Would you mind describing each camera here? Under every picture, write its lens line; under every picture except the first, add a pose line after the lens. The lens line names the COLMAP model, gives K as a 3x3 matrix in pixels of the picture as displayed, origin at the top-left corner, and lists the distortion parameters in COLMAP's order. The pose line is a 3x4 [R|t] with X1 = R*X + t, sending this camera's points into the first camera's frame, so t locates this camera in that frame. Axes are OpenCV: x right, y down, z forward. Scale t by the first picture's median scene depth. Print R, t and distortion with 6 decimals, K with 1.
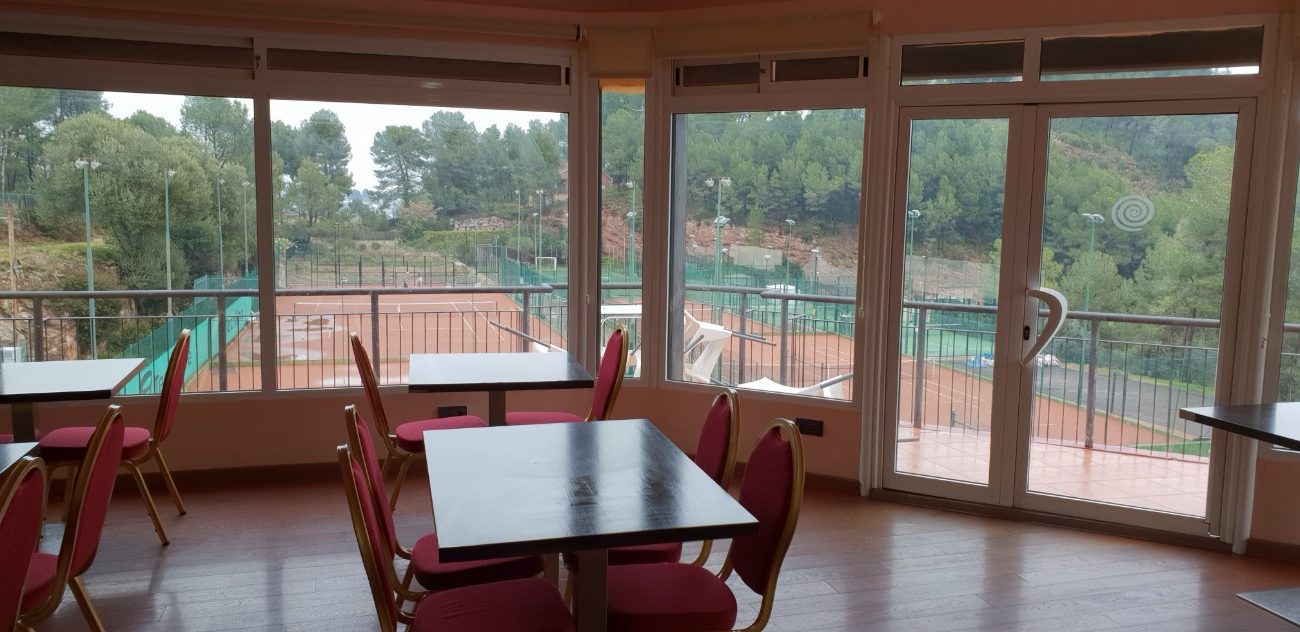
lens RADIAL K [[1027.4, 0, 651.7], [0, 1027.4, 343.7], [0, 0, 1]] dist [0.212712, -0.556904]
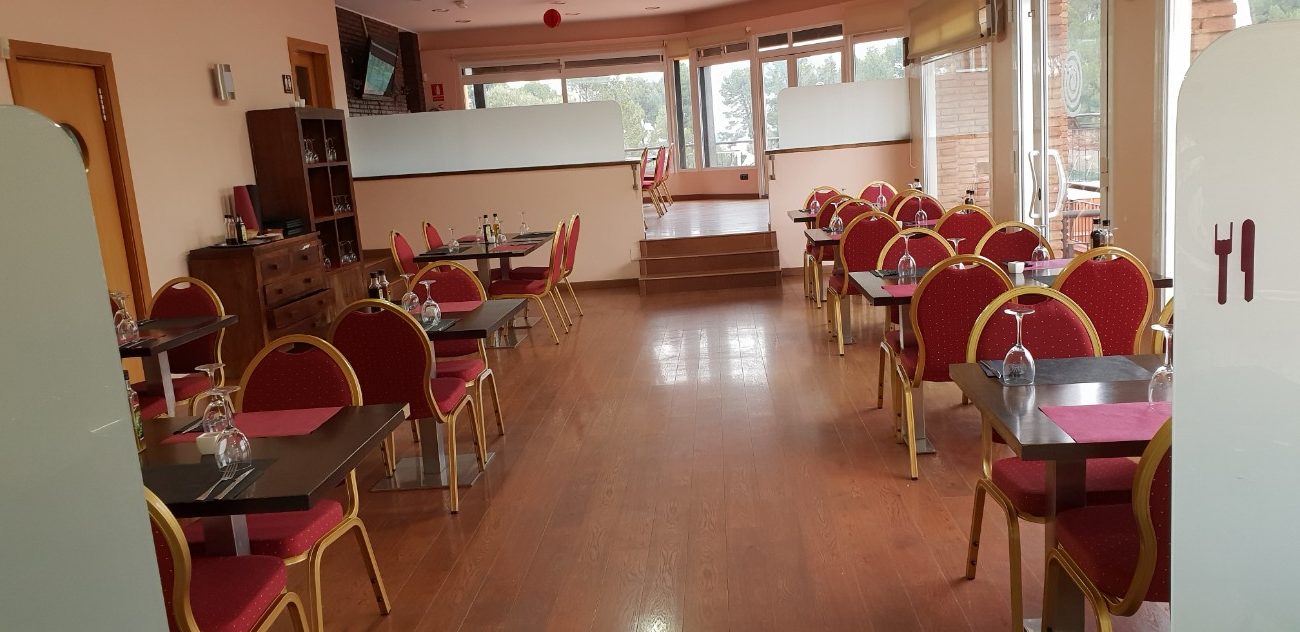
lens RADIAL K [[1027.4, 0, 651.7], [0, 1027.4, 343.7], [0, 0, 1]] dist [0.212712, -0.556904]
pose [[0.938243, -0.018242, -0.345496, 0.899193], [0.039481, 0.997731, 0.054537, 0.380923], [0.343717, -0.064810, 0.936834, -1.798387]]
